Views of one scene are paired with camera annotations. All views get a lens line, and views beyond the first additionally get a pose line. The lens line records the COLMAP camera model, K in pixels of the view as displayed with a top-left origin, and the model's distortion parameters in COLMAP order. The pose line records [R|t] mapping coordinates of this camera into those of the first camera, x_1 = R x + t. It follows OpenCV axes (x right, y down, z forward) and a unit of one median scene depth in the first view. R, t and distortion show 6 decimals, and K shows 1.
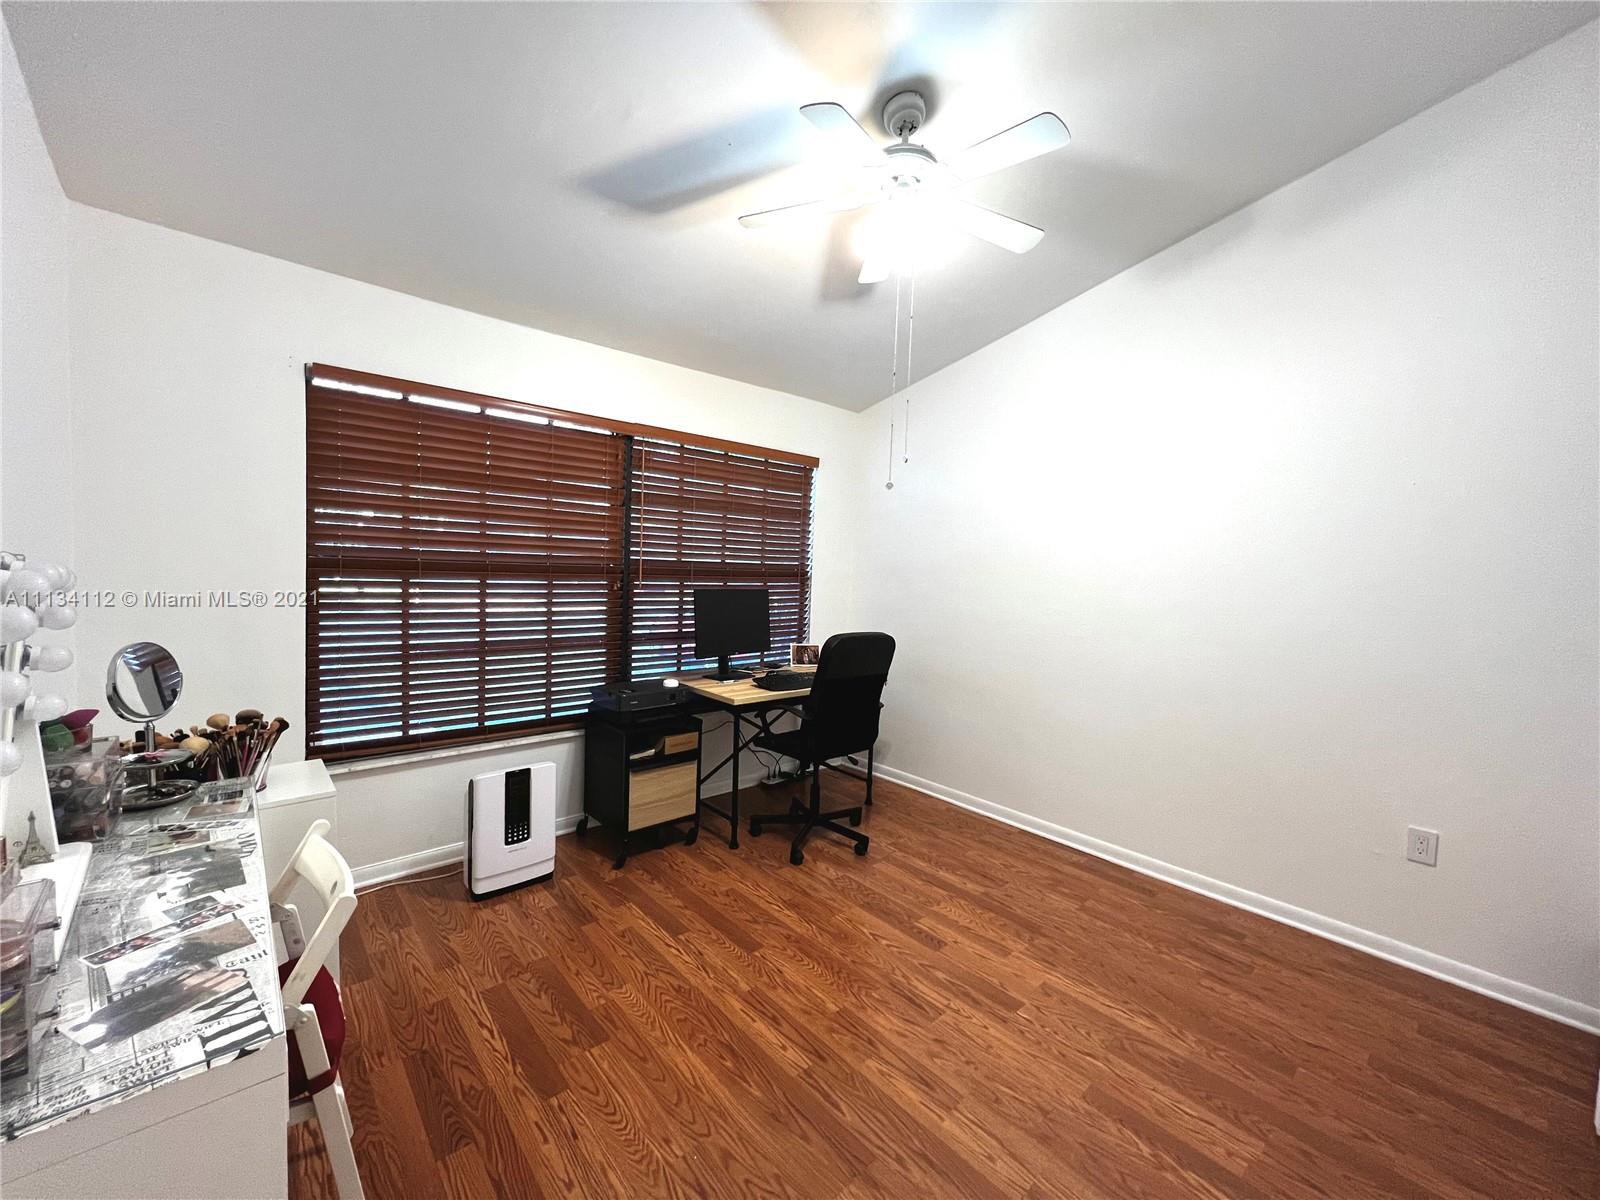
lens RADIAL K [[647.7, 0, 792.6], [0, 647.7, 598.9], [0, 0, 1]] dist [-0.001645, 0.001282]
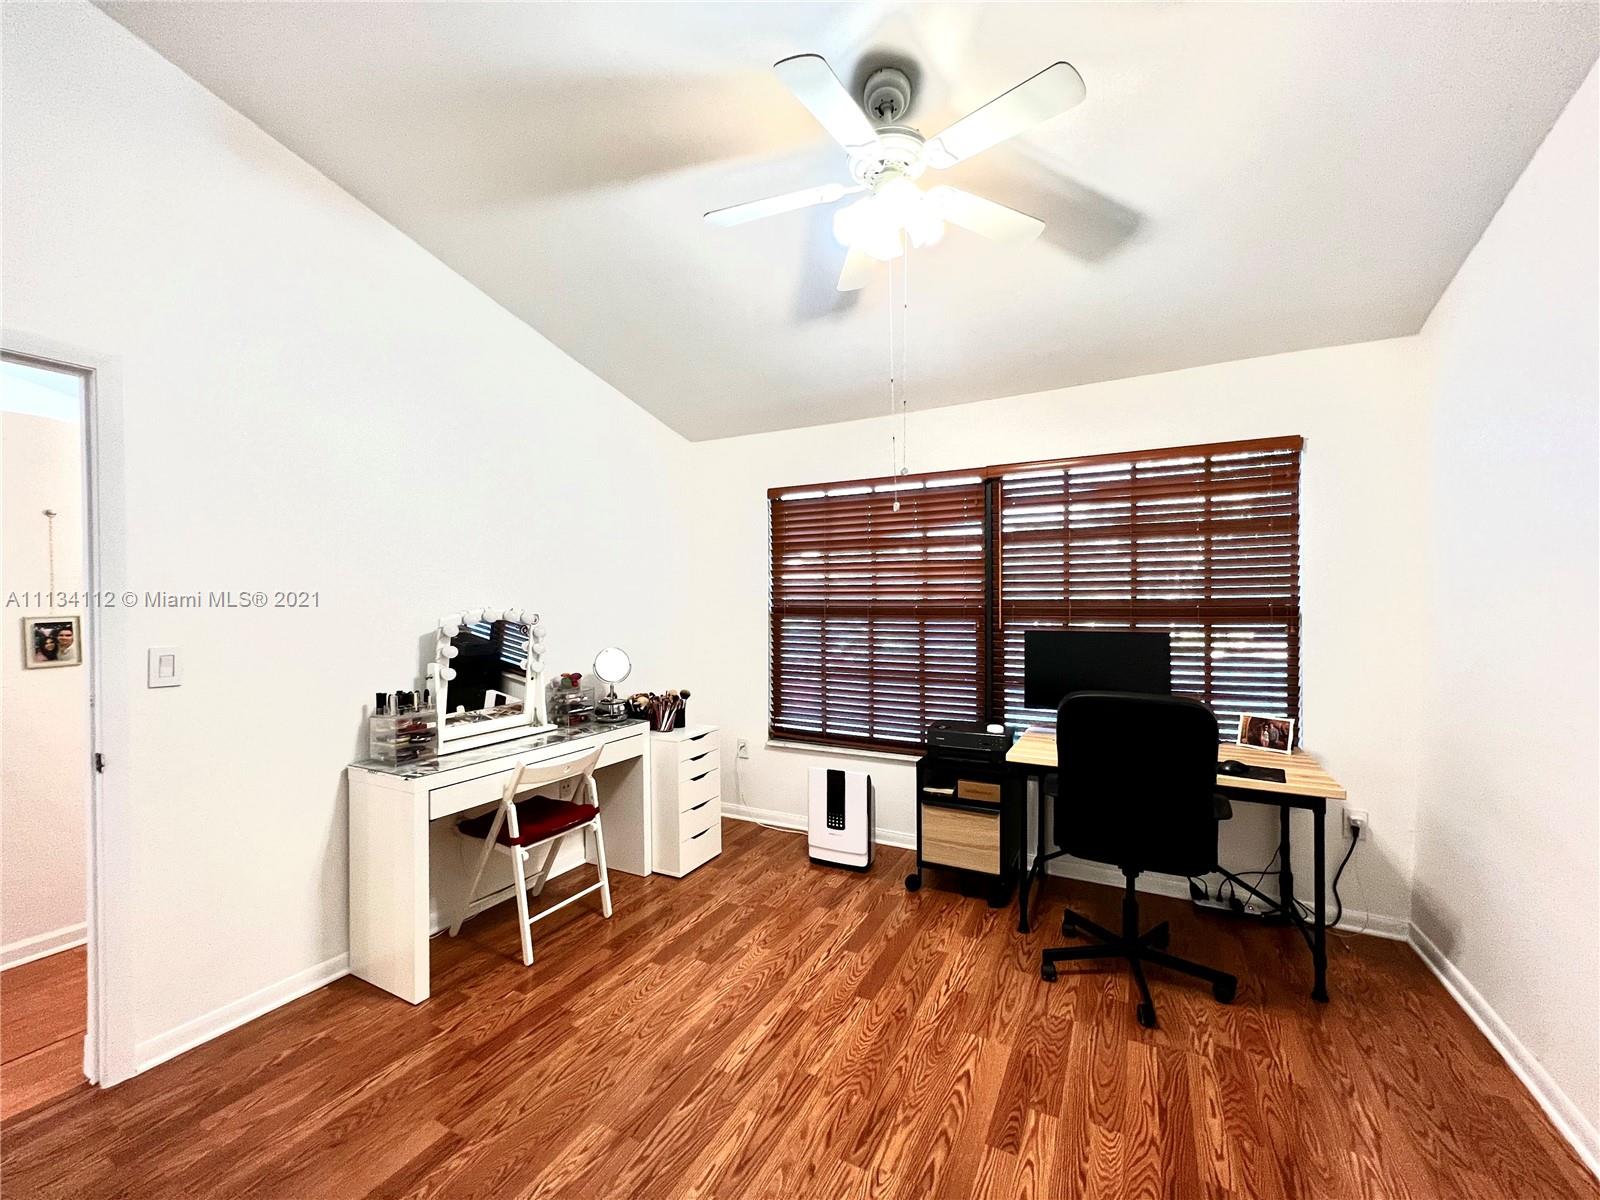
lens RADIAL K [[647.7, 0, 807.1], [0, 647.7, 598.1], [0, 0, 1]] dist [-0.001645, 0.001282]
pose [[0.346006, -0.040043, -0.937378, 0.735500], [-0.032161, 0.997995, -0.054504, -0.000622], [0.937681, 0.049006, 0.344024, 0.481875]]
